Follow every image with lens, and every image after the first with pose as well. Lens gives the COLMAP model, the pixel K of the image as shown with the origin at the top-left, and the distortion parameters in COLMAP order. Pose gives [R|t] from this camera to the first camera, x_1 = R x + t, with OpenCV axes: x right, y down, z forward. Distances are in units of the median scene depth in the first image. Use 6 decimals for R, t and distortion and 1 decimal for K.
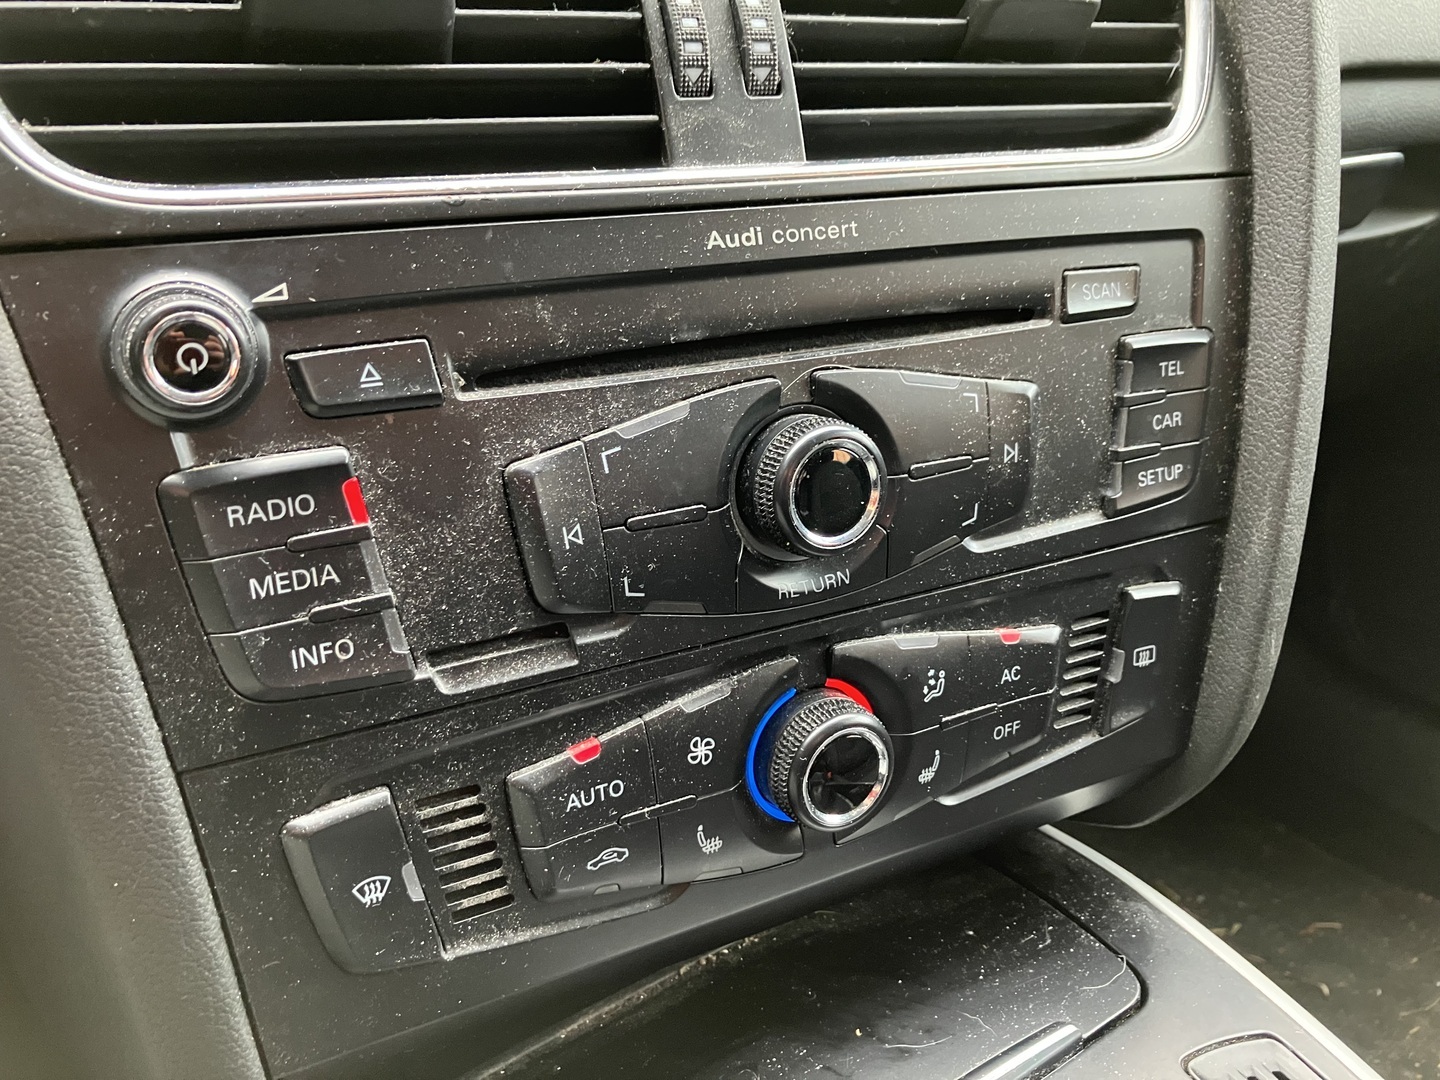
lens RADIAL K [[1211.6, 0, 716.3], [0, 1211.6, 541.8], [0, 0, 1]] dist [0.068825, -0.008581]
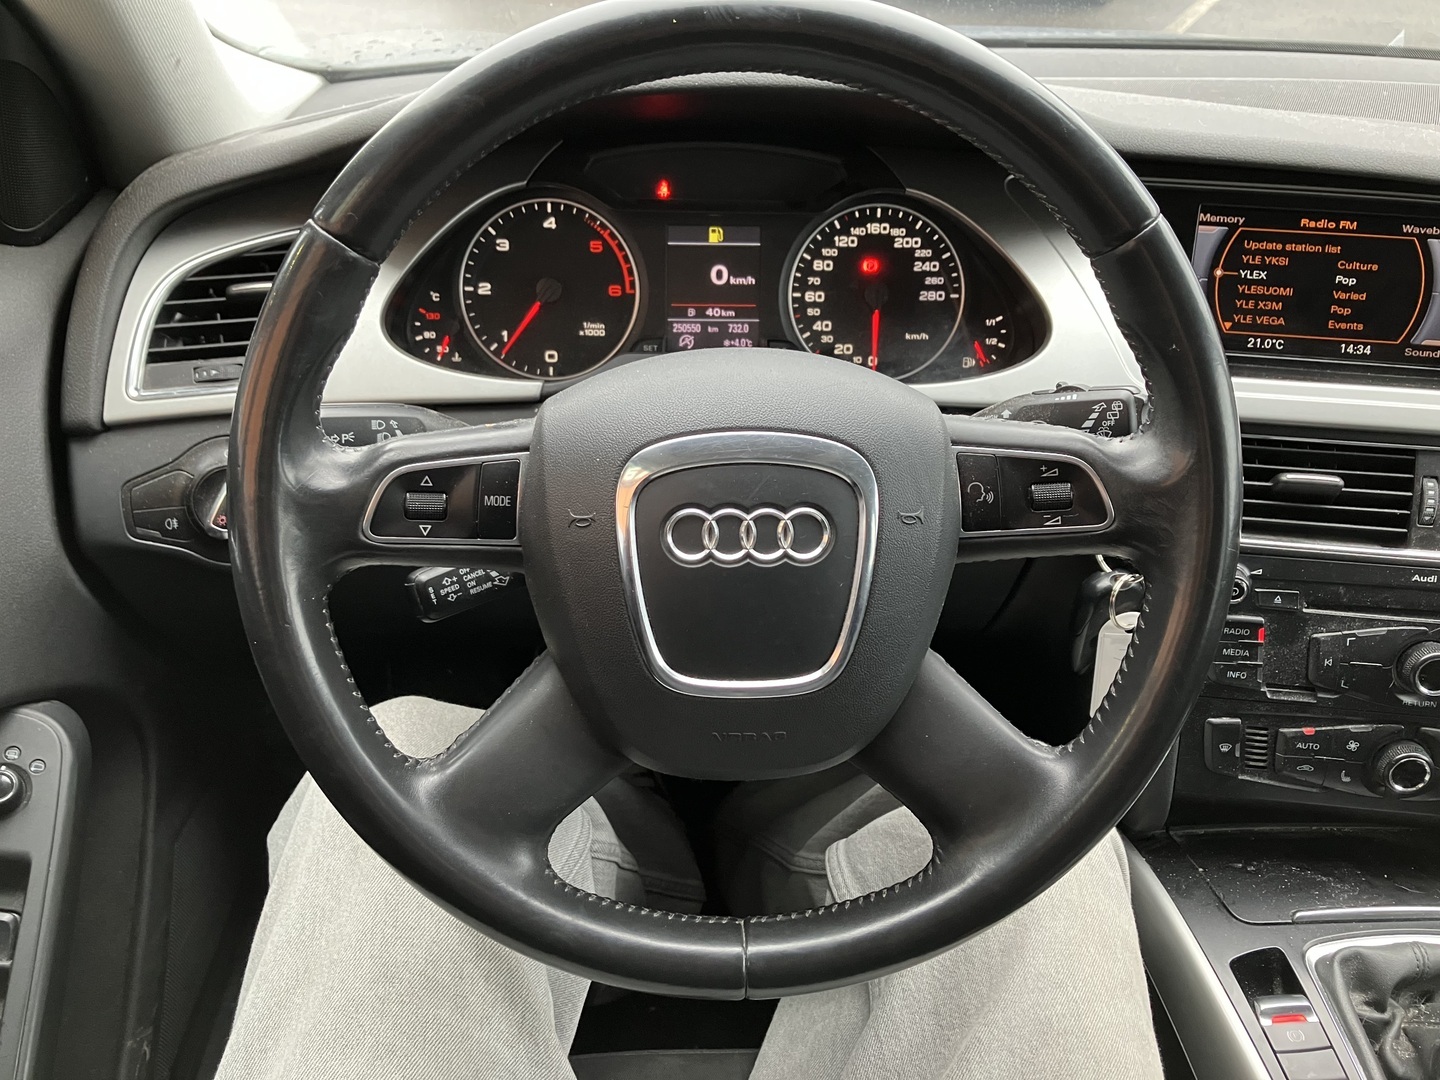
lens RADIAL K [[1211.6, 0, 717.6], [0, 1211.6, 529.5], [0, 0, 1]] dist [0.068825, -0.008581]
pose [[0.838367, 0.278734, -0.468453, -0.046620], [-0.247982, 0.960324, 0.127601, -0.323373], [0.485433, 0.009191, 0.874225, -2.318968]]
